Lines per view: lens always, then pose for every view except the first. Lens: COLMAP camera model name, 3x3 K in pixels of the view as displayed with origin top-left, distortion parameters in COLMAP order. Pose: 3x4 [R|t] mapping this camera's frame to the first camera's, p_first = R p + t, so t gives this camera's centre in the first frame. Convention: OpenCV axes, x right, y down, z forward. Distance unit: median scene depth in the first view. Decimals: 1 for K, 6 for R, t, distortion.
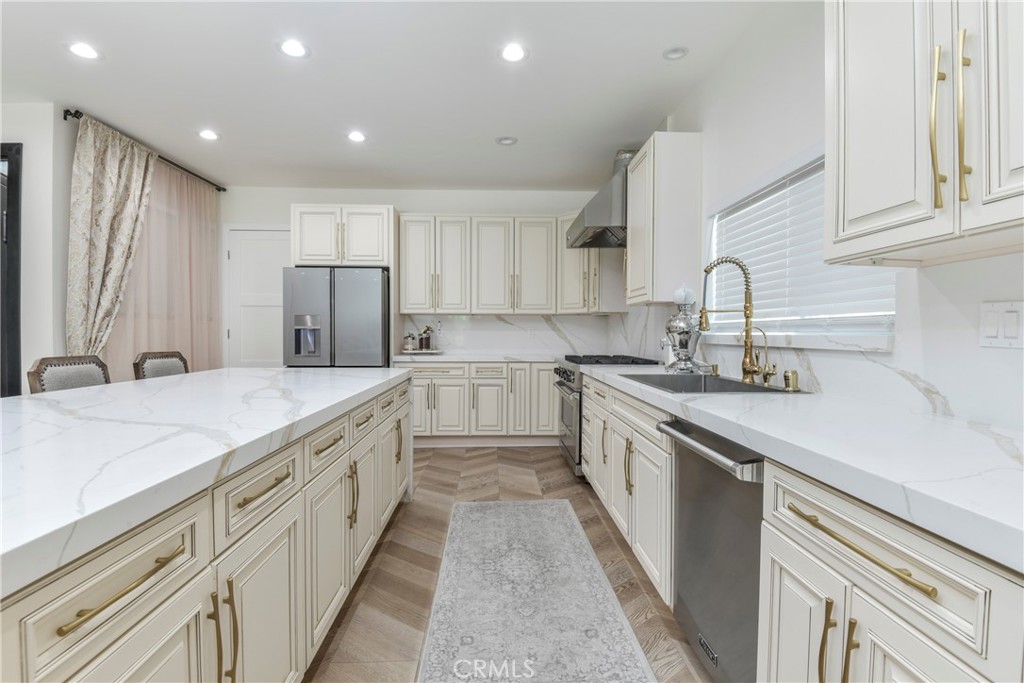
lens RADIAL K [[467.7, 0, 512.0], [0, 467.7, 341.5], [0, 0, 1]] dist [0.005442, -0.024965]
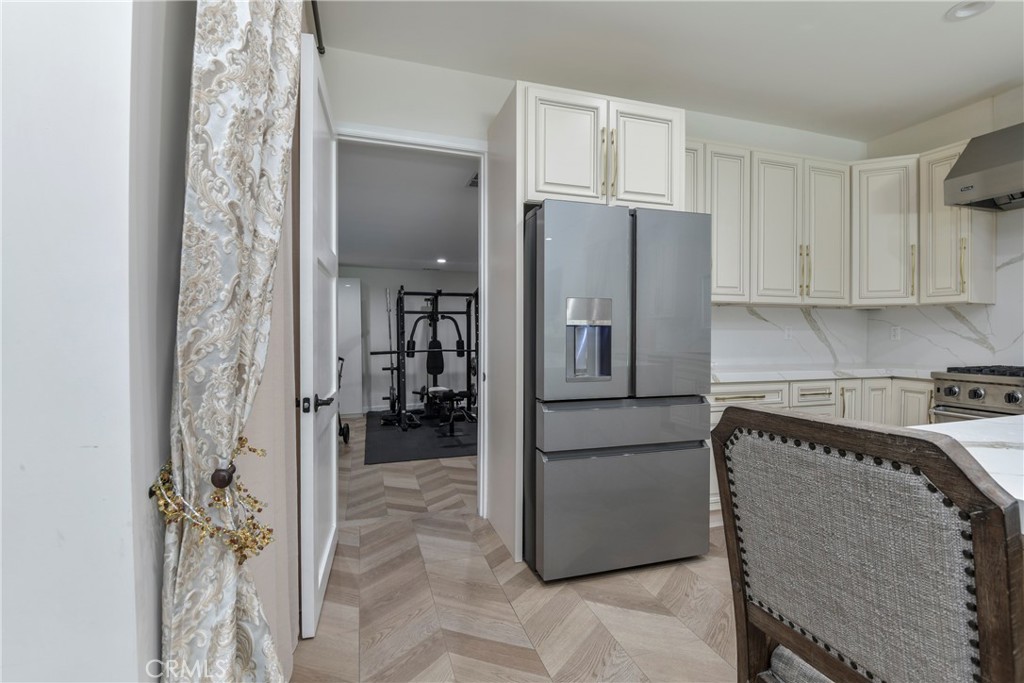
lens RADIAL K [[467.7, 0, 512.0], [0, 467.7, 341.5], [0, 0, 1]] dist [0.005442, -0.024965]
pose [[0.966373, -0.004687, 0.257103, -0.803700], [0.005230, 0.999985, -0.001428, -0.011150], [-0.257092, 0.002724, 0.966383, 0.670512]]
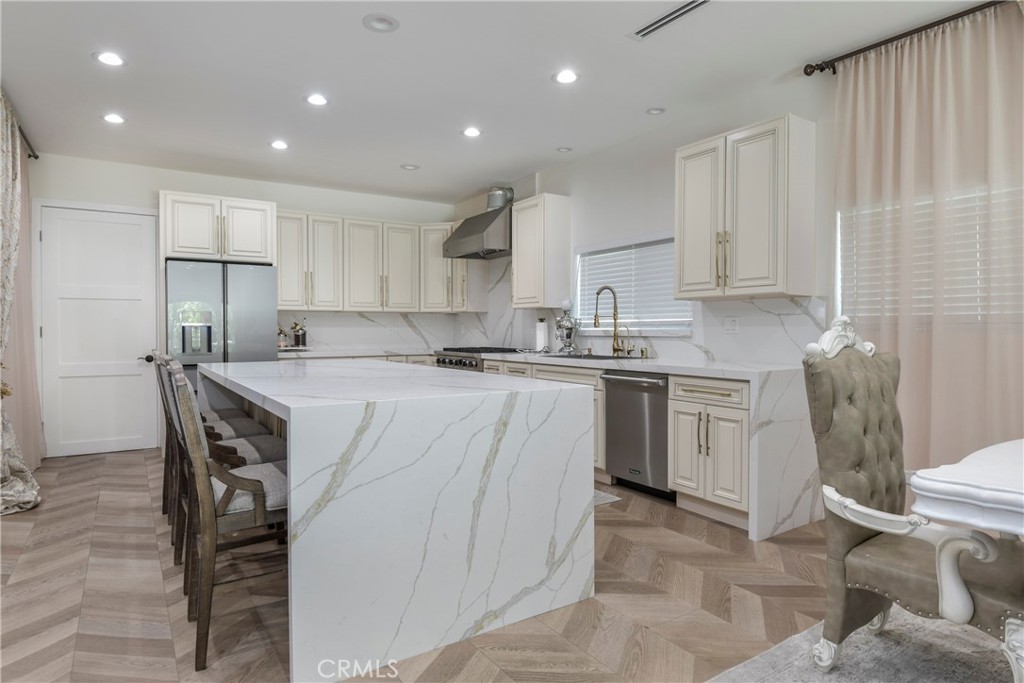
lens RADIAL K [[572.1, 0, 525.1], [0, 572.1, 345.1], [0, 0, 1]] dist [-0.039012, -0.002052]
pose [[0.847887, -0.017851, 0.529877, -0.597806], [0.012728, 0.999830, 0.013316, 0.007201], [-0.530025, -0.004546, 0.847970, -0.419806]]
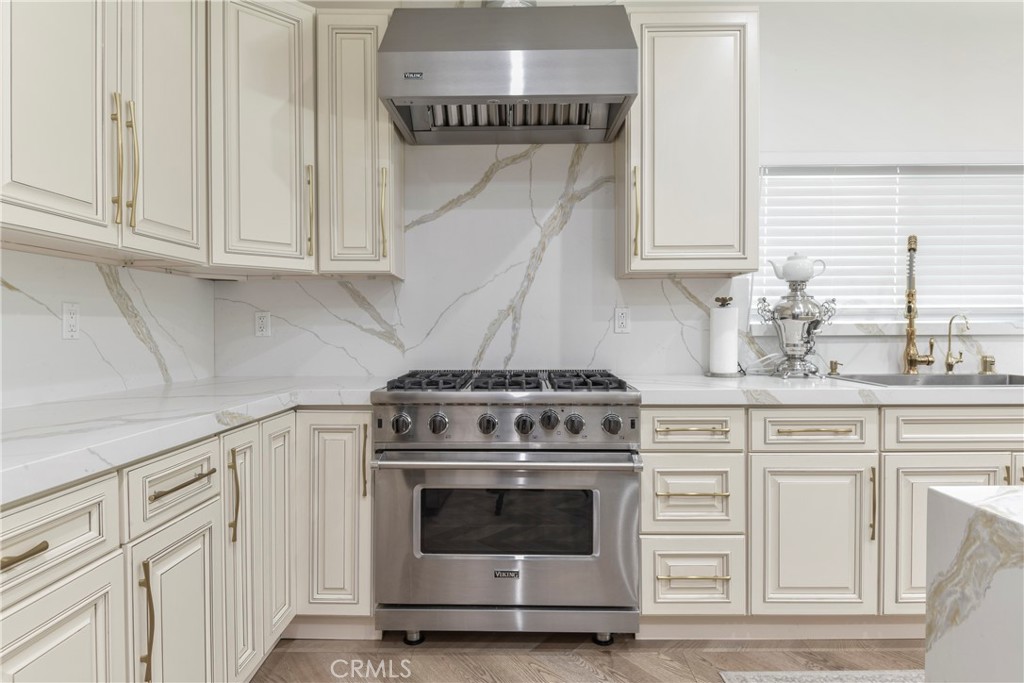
lens RADIAL K [[588.6, 0, 512.0], [0, 588.6, 341.5], [0, 0, 1]] dist [0.026930, -0.052946]
pose [[0.058423, -0.024802, 0.997984, -0.443155], [0.022690, 0.999466, 0.023510, -0.014634], [-0.998034, 0.021271, 0.058955, 1.094241]]
